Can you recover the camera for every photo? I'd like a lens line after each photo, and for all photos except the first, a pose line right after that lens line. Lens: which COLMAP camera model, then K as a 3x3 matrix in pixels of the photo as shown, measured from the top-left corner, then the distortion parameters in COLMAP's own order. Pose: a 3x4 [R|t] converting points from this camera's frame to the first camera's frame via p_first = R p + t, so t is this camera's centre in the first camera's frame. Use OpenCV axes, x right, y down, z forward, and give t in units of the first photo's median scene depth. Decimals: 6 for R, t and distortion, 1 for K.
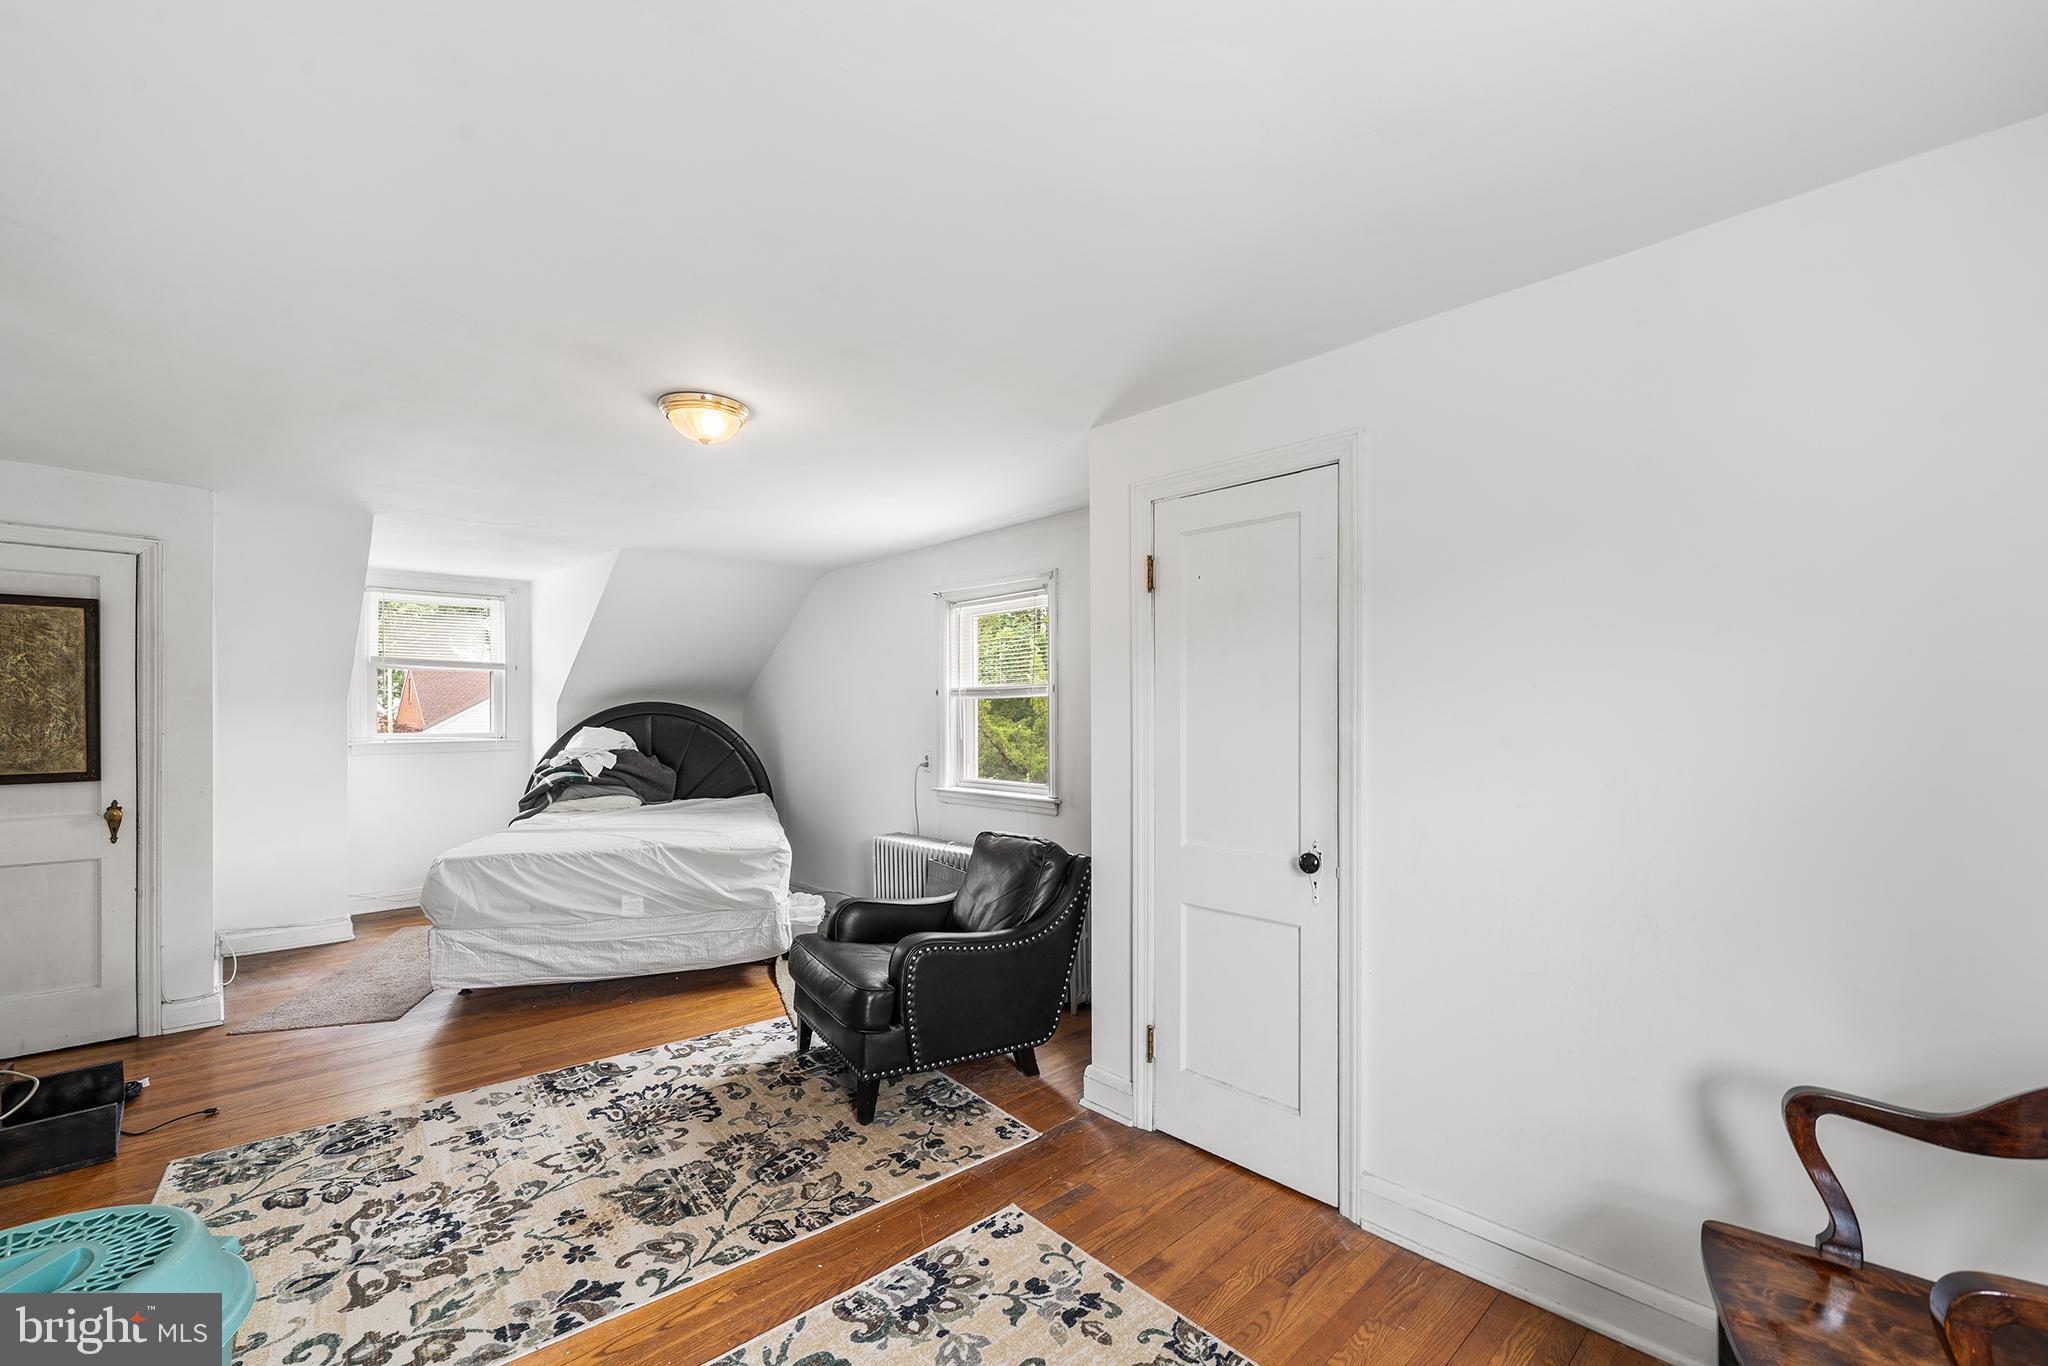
lens RADIAL K [[842.5, 0, 1039.0], [0, 842.5, 713.7], [0, 0, 1]] dist [0.000572, -0.000217]
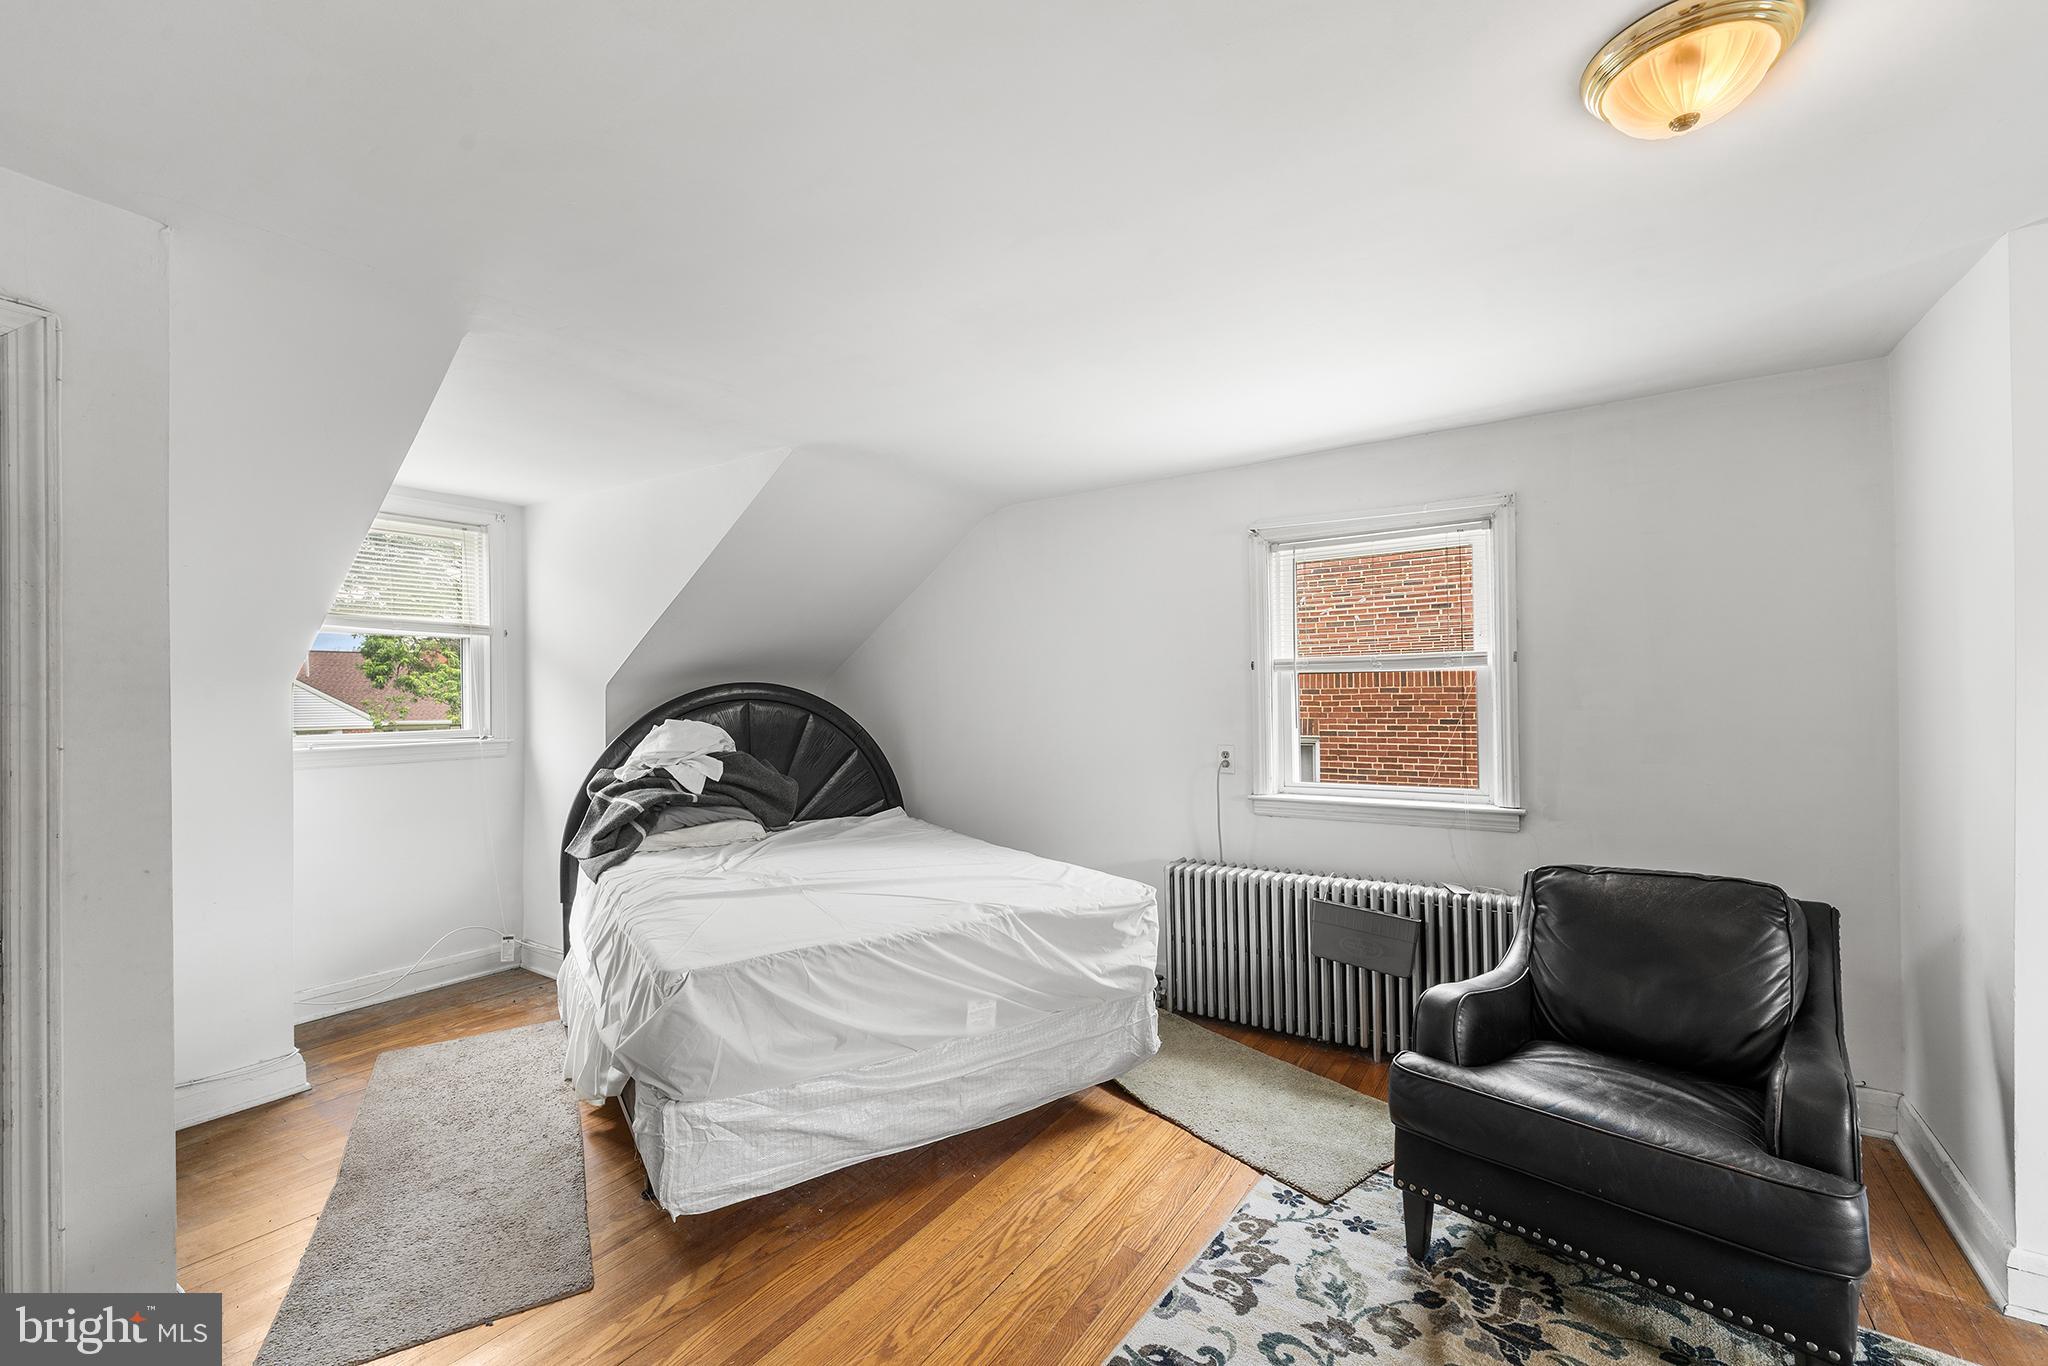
lens RADIAL K [[842.5, 0, 1053.0], [0, 842.5, 696.6], [0, 0, 1]] dist [0.000572, -0.000217]
pose [[0.974563, -0.008475, 0.223954, -0.682500], [0.008953, 0.999959, -0.001118, 0.001704], [-0.223935, 0.003095, 0.974599, 0.487327]]
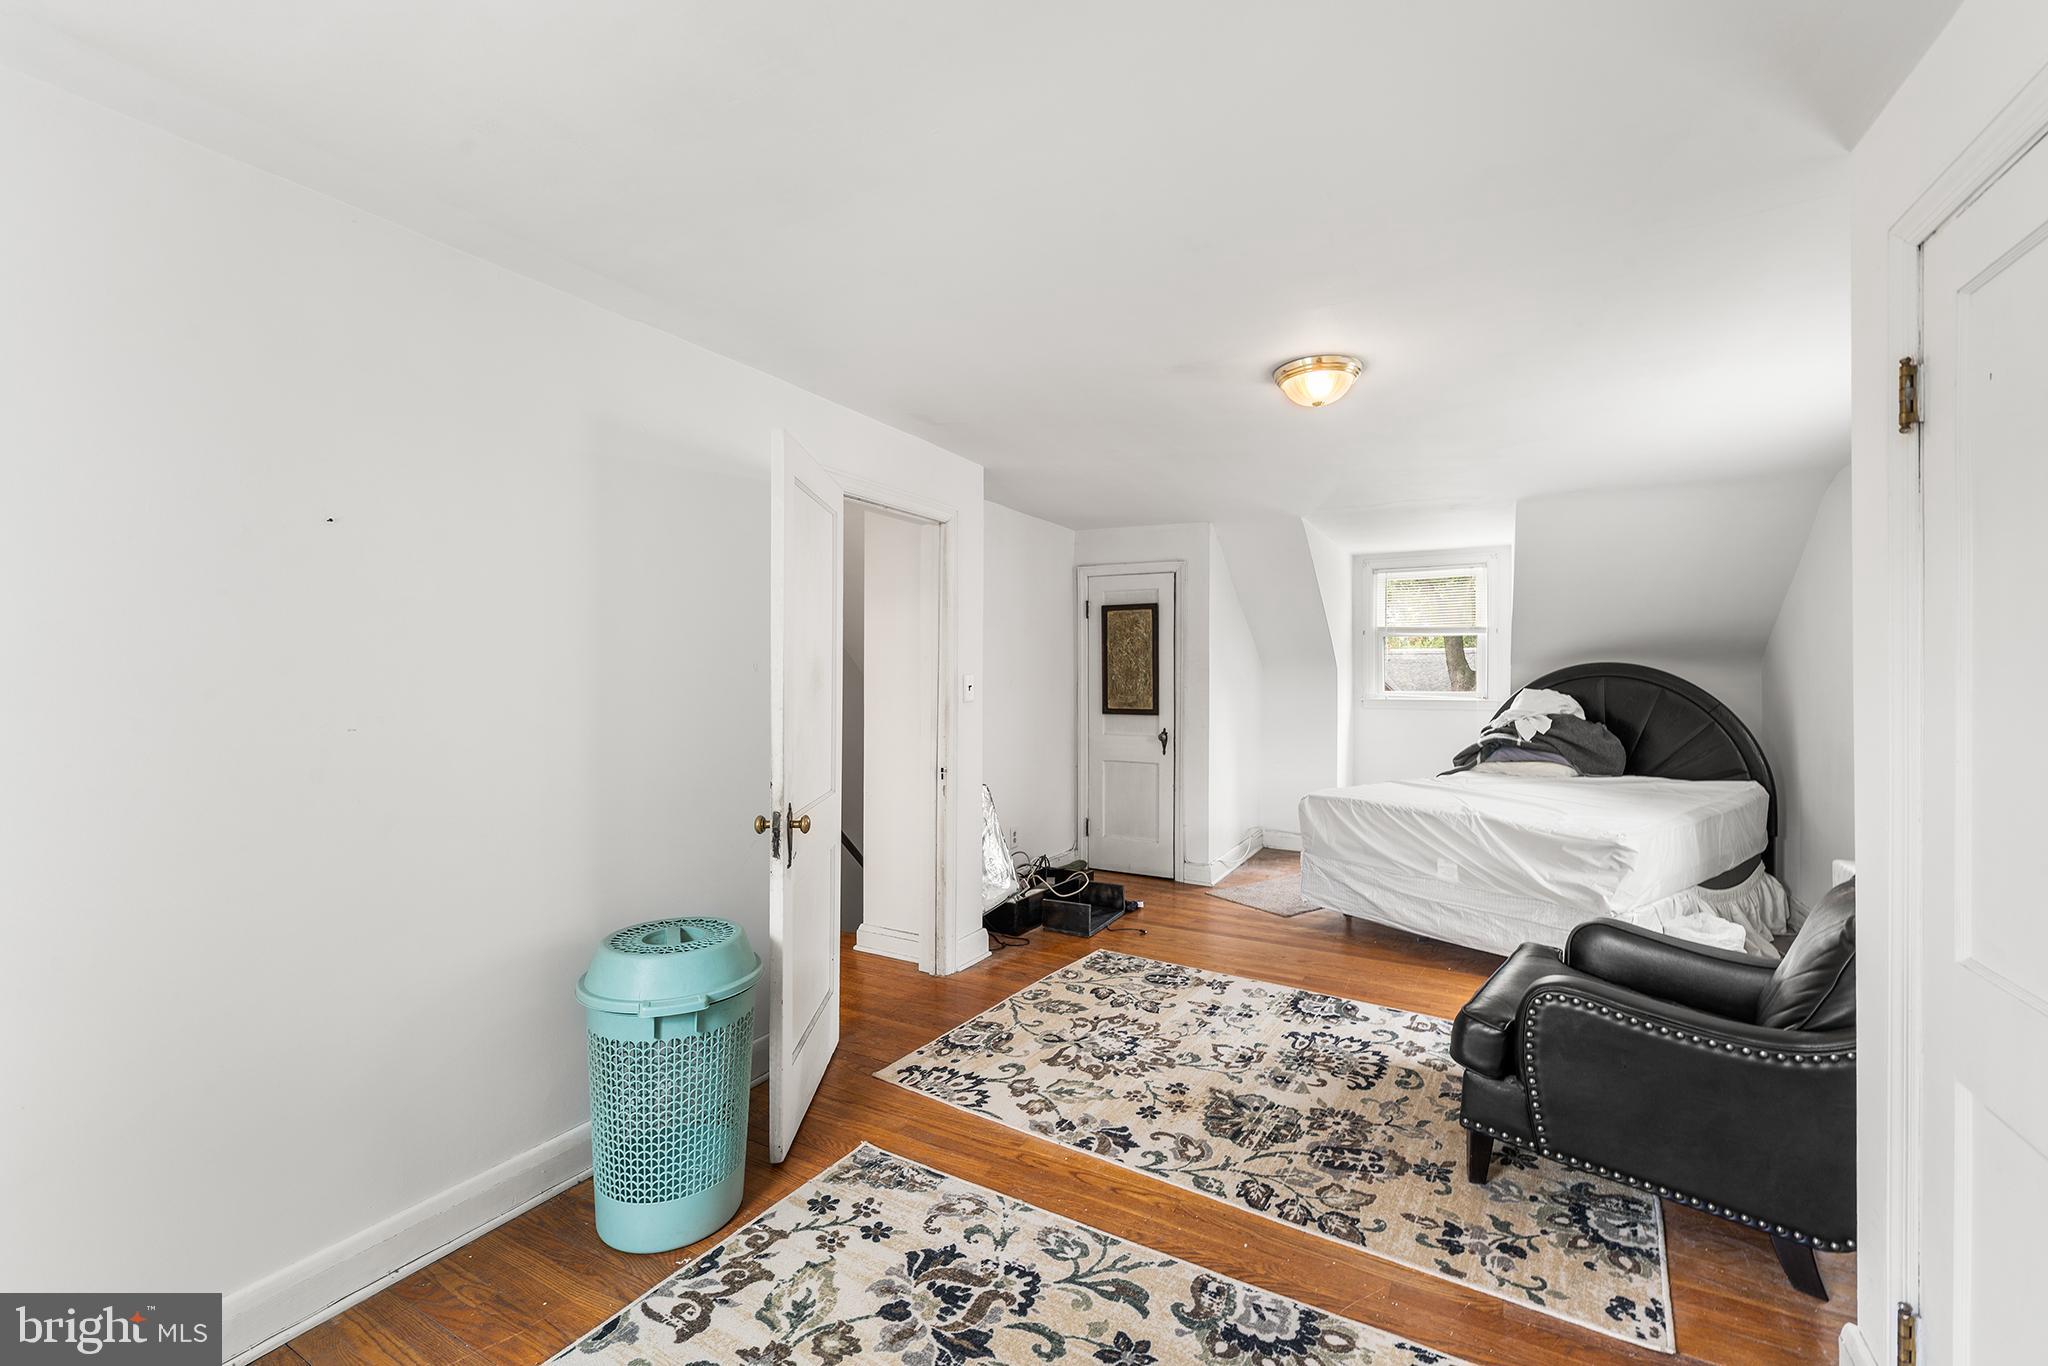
lens RADIAL K [[842.5, 0, 1043.4], [0, 842.5, 679.5], [0, 0, 1]] dist [0.000572, -0.000217]
pose [[0.314134, 0.008469, -0.949341, 0.361377], [-0.004213, 0.999963, 0.007526, -0.000177], [0.949369, 0.001635, 0.314158, 0.295806]]
